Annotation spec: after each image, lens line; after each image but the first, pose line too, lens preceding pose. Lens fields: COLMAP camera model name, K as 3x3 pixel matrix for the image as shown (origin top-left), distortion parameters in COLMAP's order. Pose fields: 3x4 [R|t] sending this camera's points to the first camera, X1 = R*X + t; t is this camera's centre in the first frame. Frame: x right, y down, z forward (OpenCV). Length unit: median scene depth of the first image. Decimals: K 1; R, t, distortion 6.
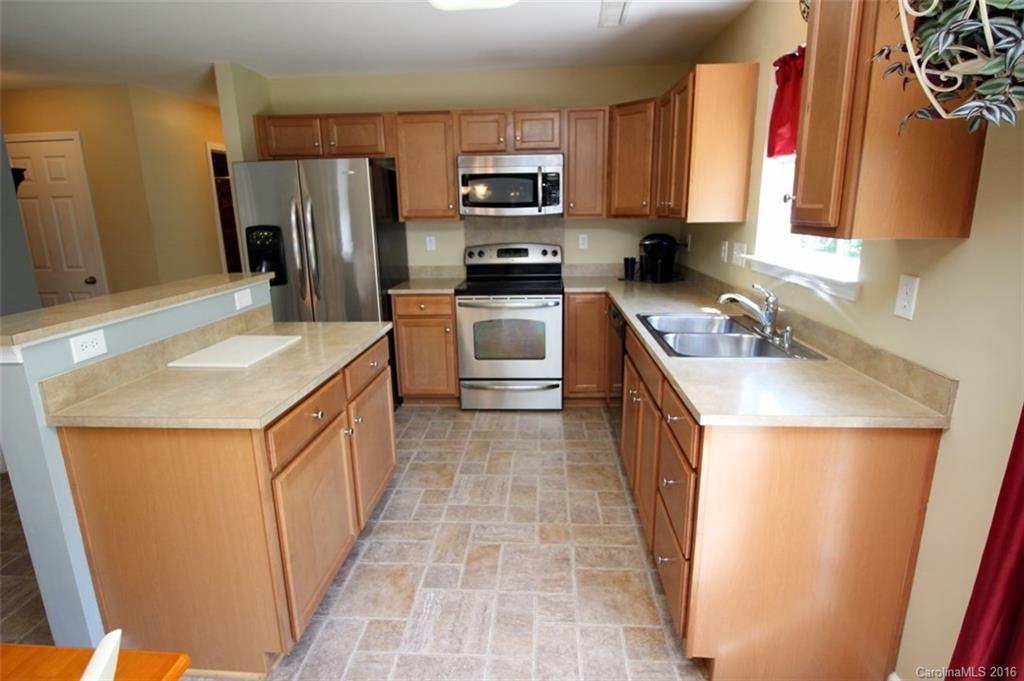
lens RADIAL K [[530.2, 0, 513.6], [0, 530.2, 333.7], [0, 0, 1]] dist [-0.003741, -0.006966]
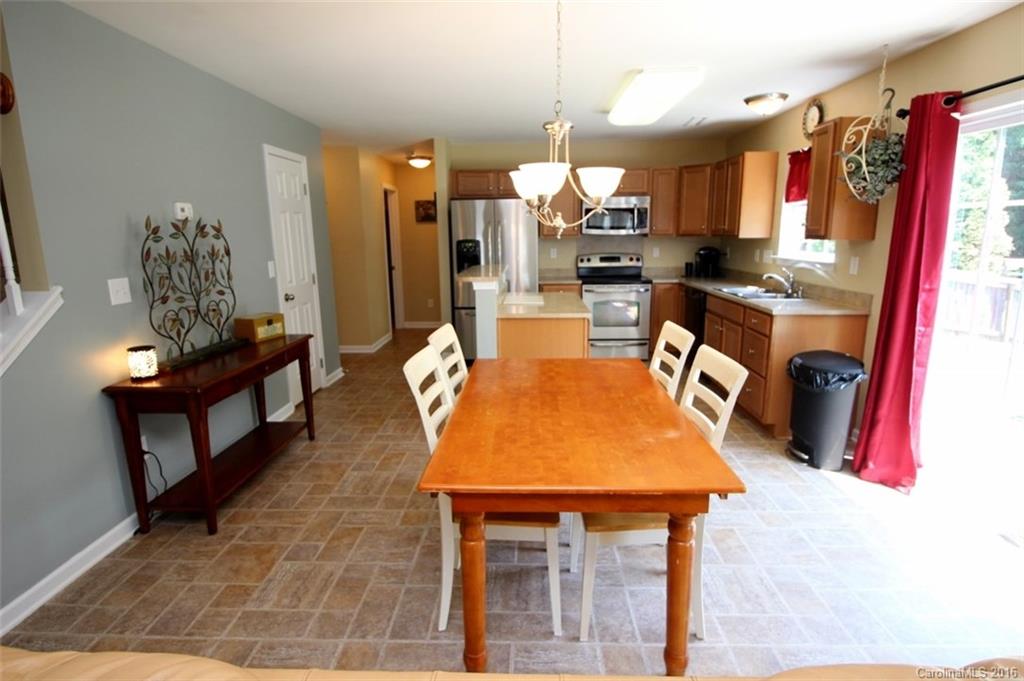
lens RADIAL K [[530.2, 0, 512.6], [0, 530.2, 333.9], [0, 0, 1]] dist [-0.003741, -0.006966]
pose [[0.999740, 0.001309, 0.022760, -0.353288], [-0.000283, 0.998987, -0.045009, 0.143947], [-0.022795, 0.044990, 0.998727, -0.553862]]
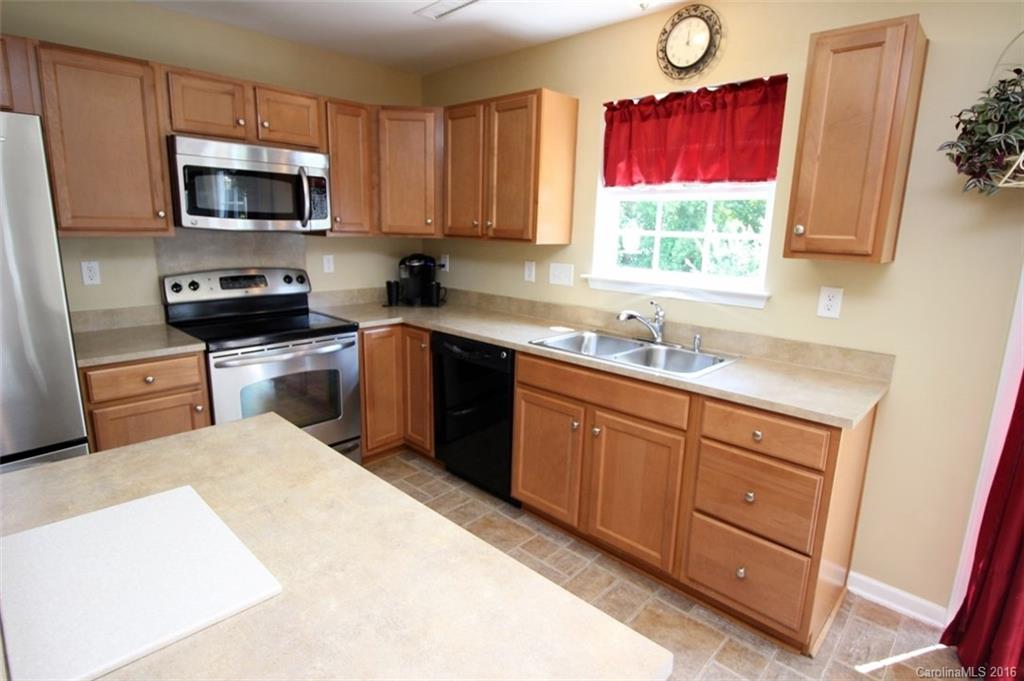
lens RADIAL K [[530.2, 0, 511.2], [0, 530.2, 332.1], [0, 0, 1]] dist [-0.003741, -0.006966]
pose [[0.643315, -0.119867, 0.756160, -0.358238], [0.142590, 0.989145, 0.035489, -0.067142], [-0.752206, 0.084990, 0.653424, 0.303378]]
